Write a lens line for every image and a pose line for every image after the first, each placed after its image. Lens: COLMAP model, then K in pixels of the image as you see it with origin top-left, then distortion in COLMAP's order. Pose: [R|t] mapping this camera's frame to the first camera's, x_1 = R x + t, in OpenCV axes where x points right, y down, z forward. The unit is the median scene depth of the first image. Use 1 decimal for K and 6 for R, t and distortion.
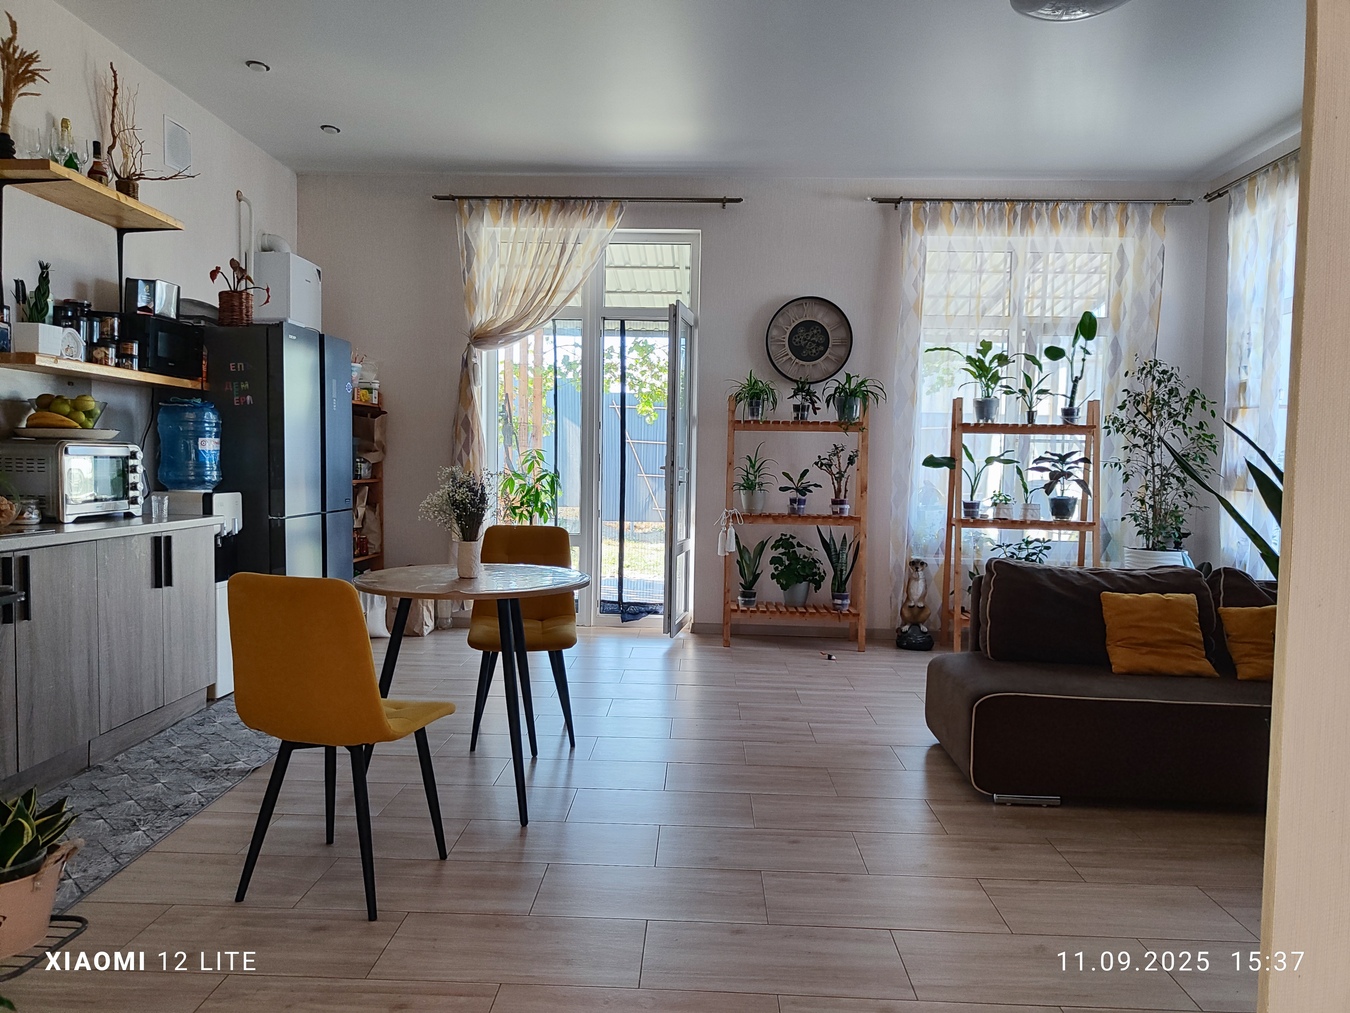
lens RADIAL K [[915.8, 0, 670.6], [0, 915.8, 510.3], [0, 0, 1]] dist [0.002071, 0.001326]
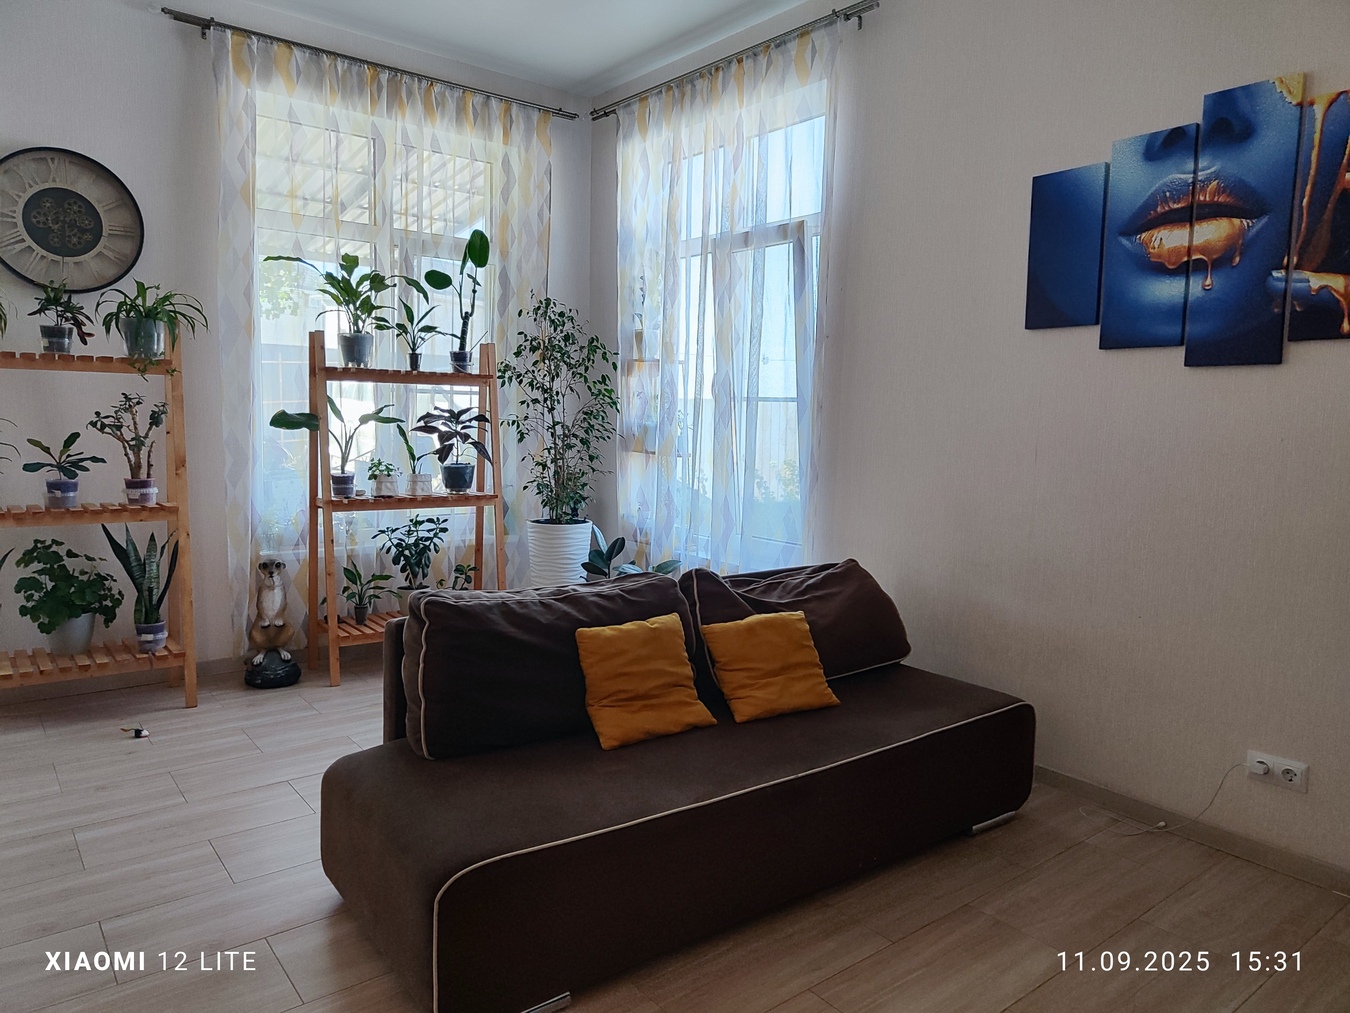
lens RADIAL K [[915.8, 0, 671.6], [0, 915.8, 513.4], [0, 0, 1]] dist [0.002071, 0.001326]
pose [[0.761576, -0.071286, 0.644143, 0.052956], [0.022564, 0.996246, 0.083575, -0.033760], [-0.647682, -0.049114, 0.760326, 0.267176]]
